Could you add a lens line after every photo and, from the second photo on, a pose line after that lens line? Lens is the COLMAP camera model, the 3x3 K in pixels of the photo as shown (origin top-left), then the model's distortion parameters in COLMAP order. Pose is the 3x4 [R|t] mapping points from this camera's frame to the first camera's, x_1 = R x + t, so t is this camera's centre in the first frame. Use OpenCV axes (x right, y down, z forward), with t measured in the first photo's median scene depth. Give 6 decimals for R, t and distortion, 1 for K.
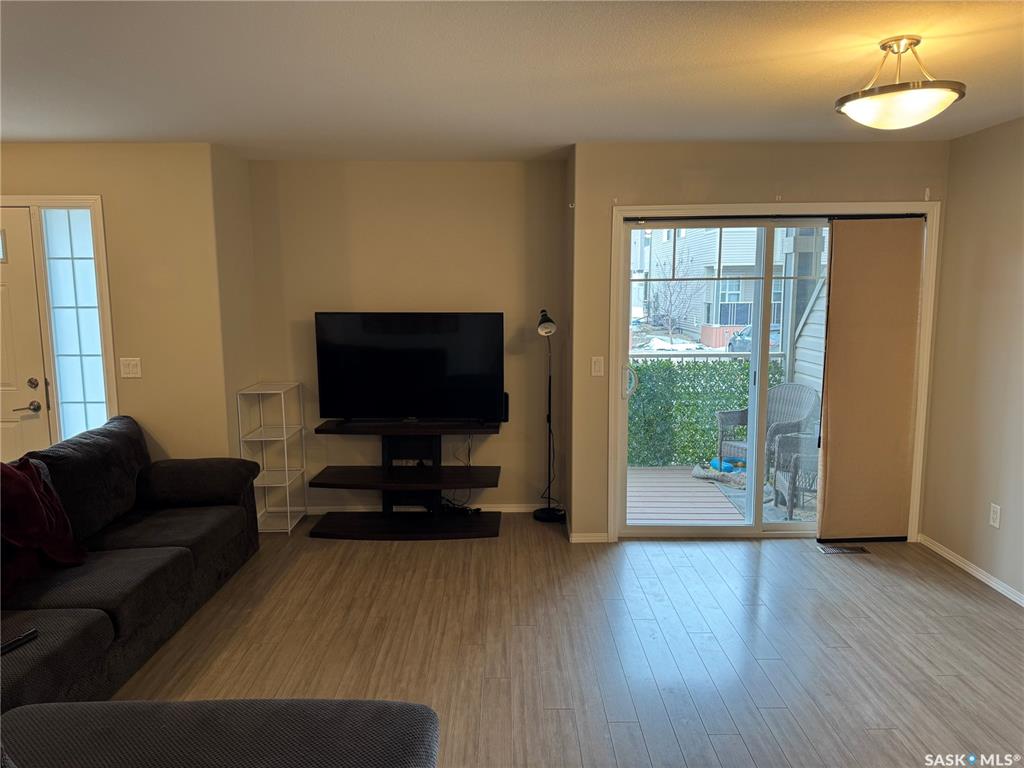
lens RADIAL K [[702.7, 0, 512.0], [0, 702.7, 384.0], [0, 0, 1]] dist [0.002925, 0.000134]
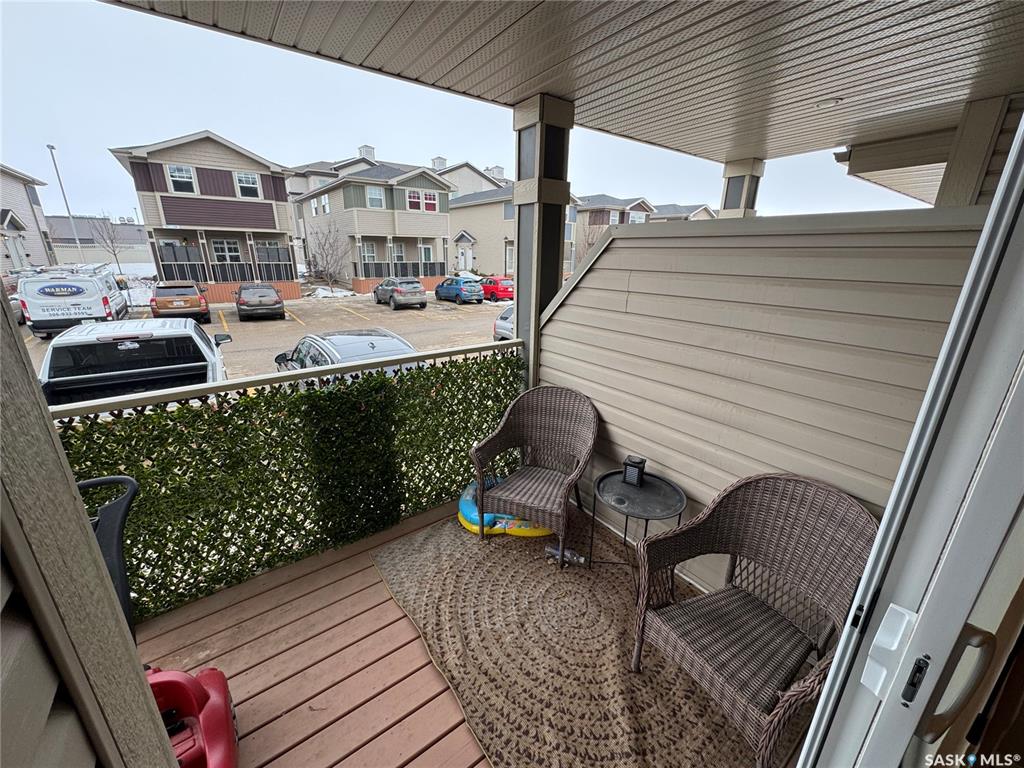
lens RADIAL K [[399.5, 0, 512.0], [0, 399.5, 384.0], [0, 0, 1]] dist [0.001376, 0.000055]
pose [[0.798812, -0.170533, 0.576904, 0.106675], [0.062125, 0.977237, 0.202850, -0.087586], [-0.598365, -0.126199, 0.791223, 0.635245]]
